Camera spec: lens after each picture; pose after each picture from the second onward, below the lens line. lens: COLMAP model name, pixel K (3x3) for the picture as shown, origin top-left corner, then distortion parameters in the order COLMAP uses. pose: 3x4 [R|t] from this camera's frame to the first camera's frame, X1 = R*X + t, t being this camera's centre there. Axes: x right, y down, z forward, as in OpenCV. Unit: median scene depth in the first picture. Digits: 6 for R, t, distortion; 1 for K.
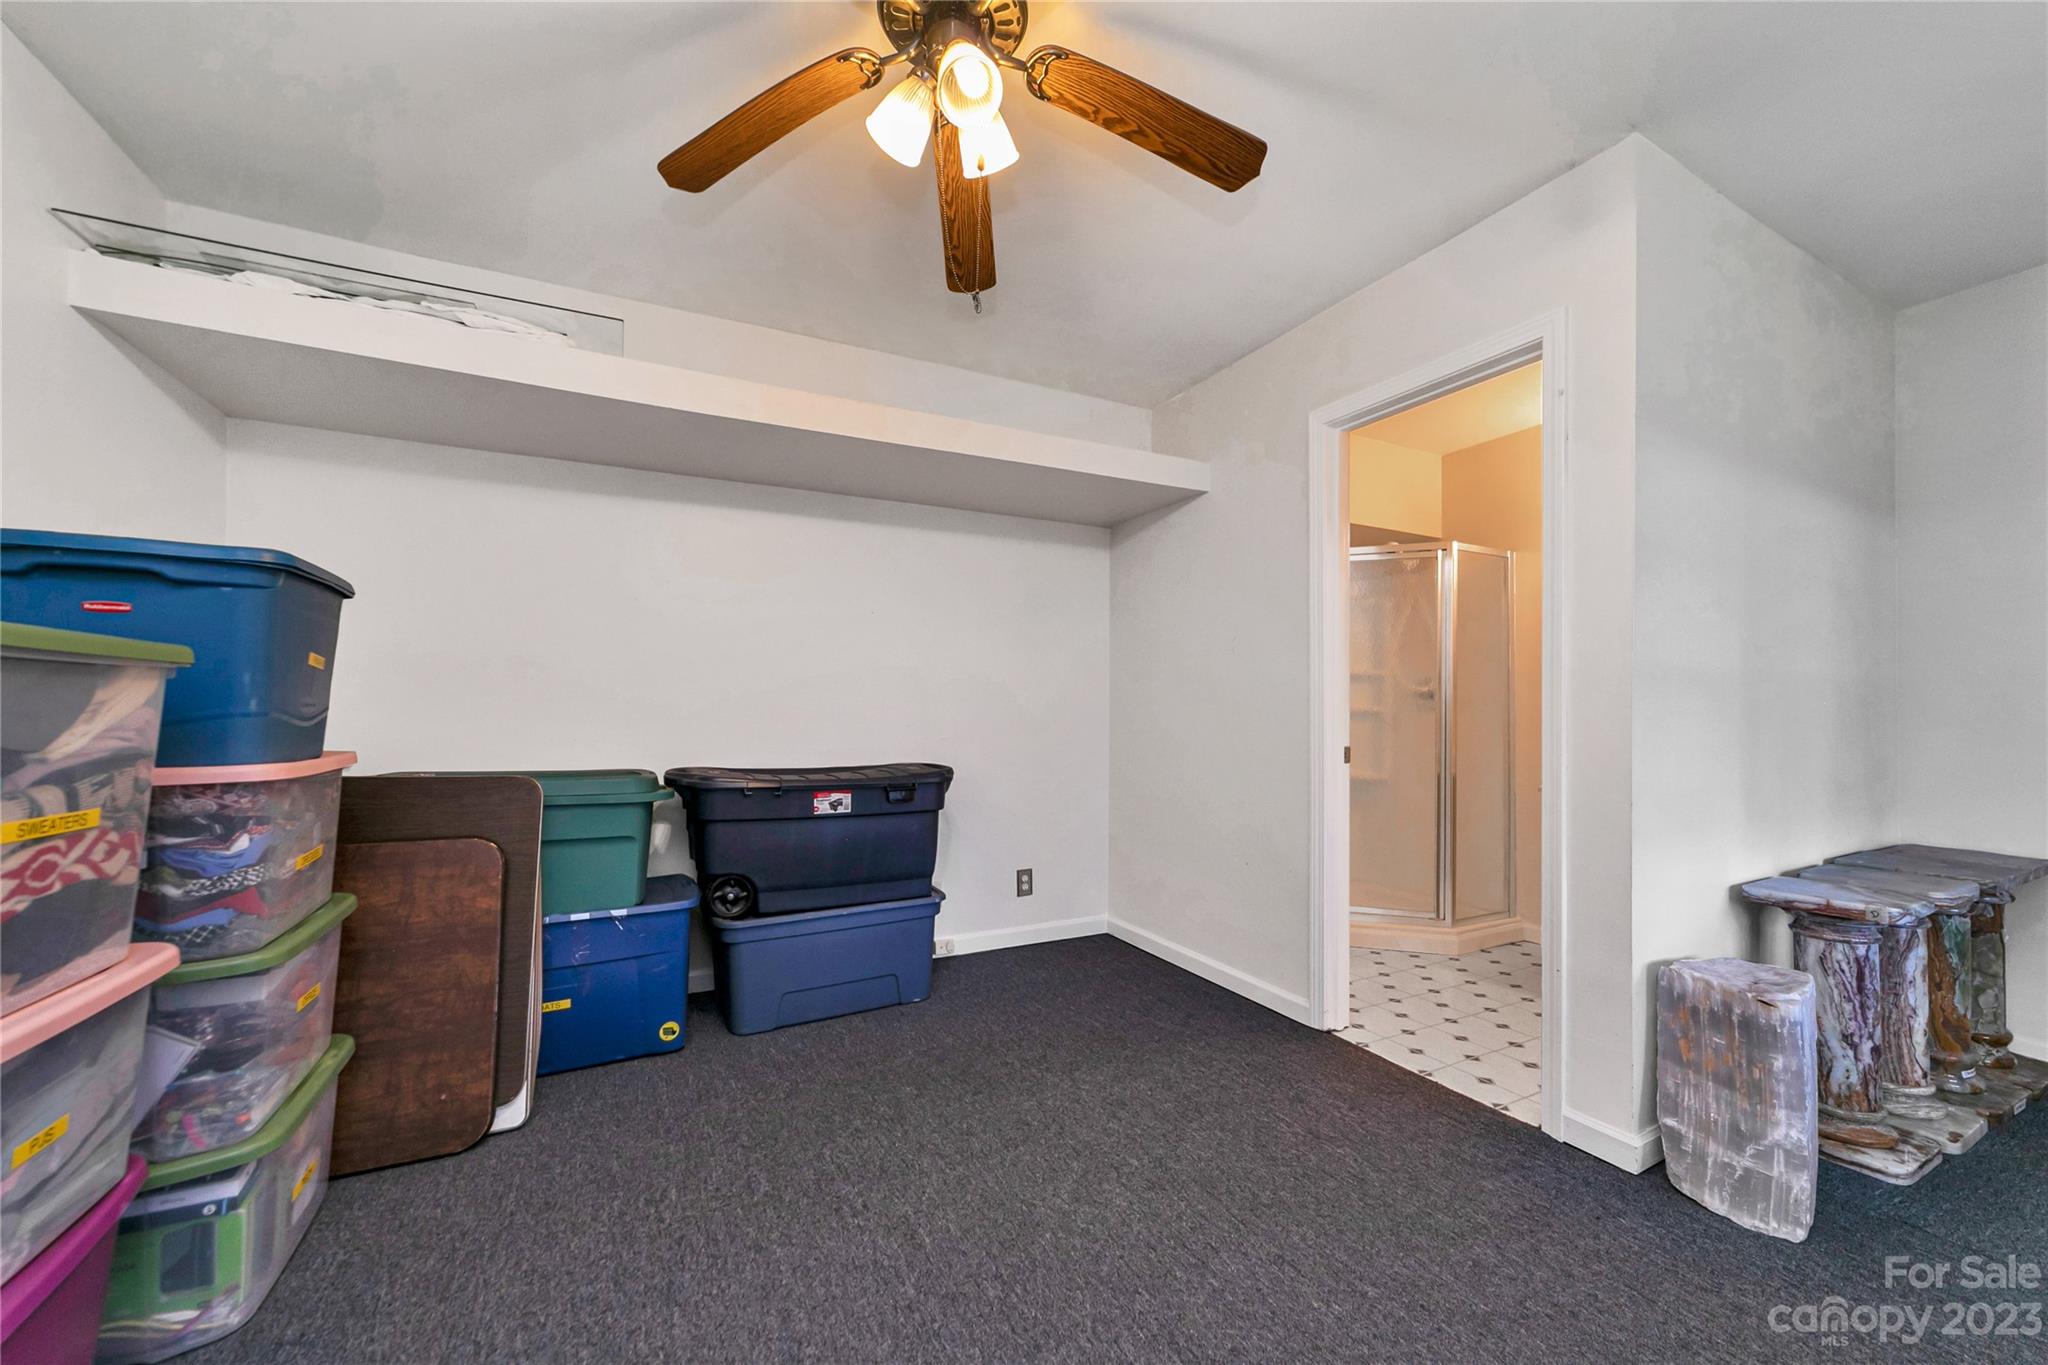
lens RADIAL K [[797.3, 0, 1016.0], [0, 797.3, 700.4], [0, 0, 1]] dist [-0.018704, 0.010963]
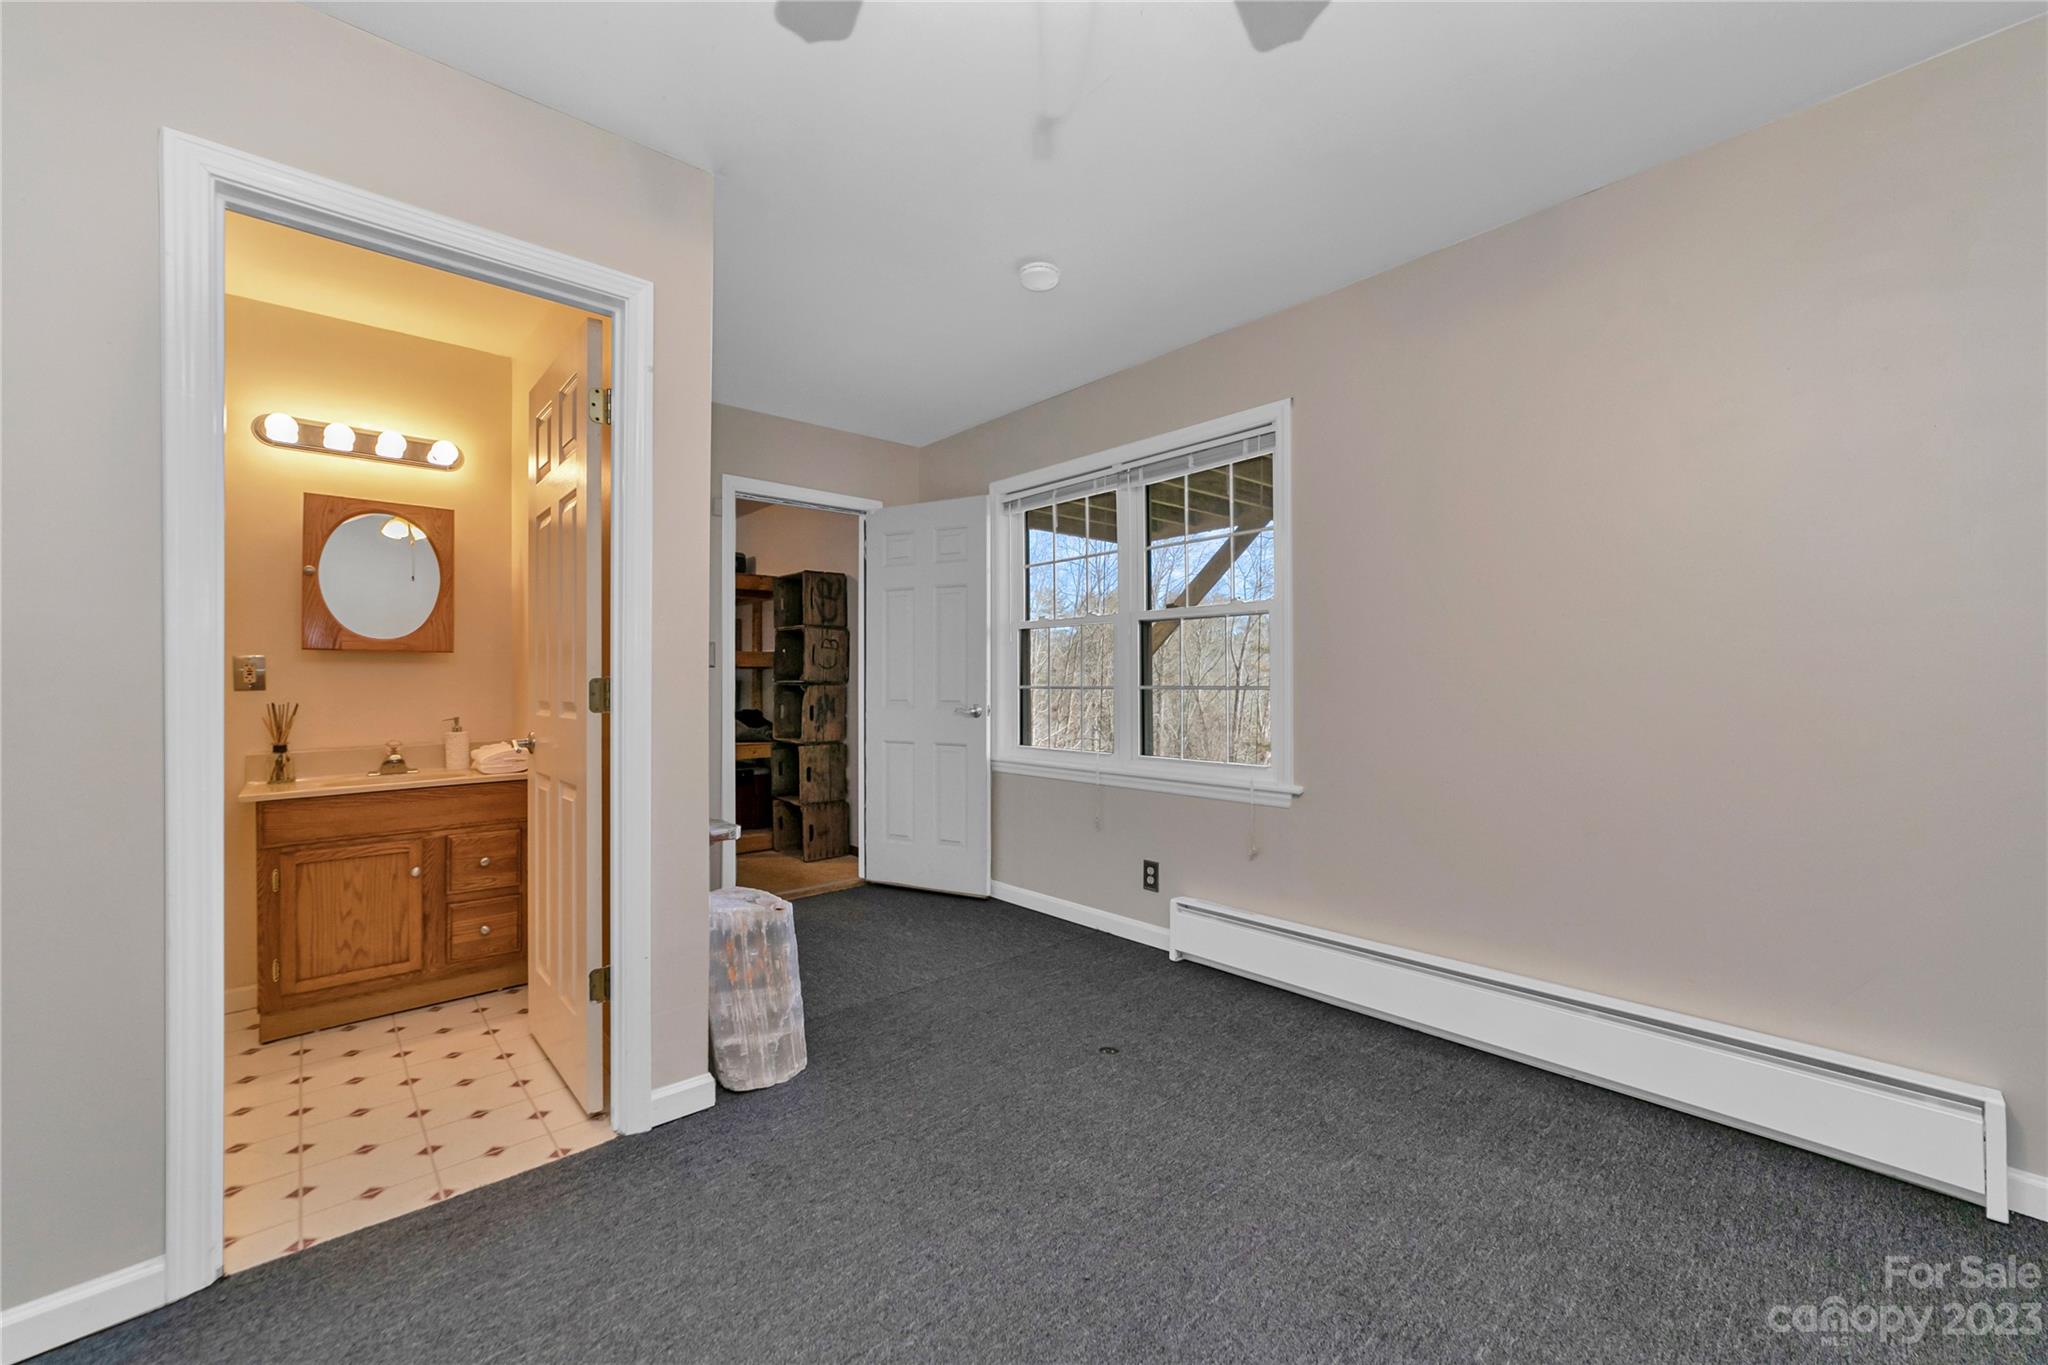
lens RADIAL K [[798.3, 0, 1036.1], [0, 798.3, 678.7], [0, 0, 1]] dist [-0.020046, 0.009108]
pose [[-0.270060, 0.008062, 0.962810, -0.425336], [-0.001843, 0.999959, -0.008890, 0.004458], [-0.962842, -0.004175, -0.270034, 0.866839]]
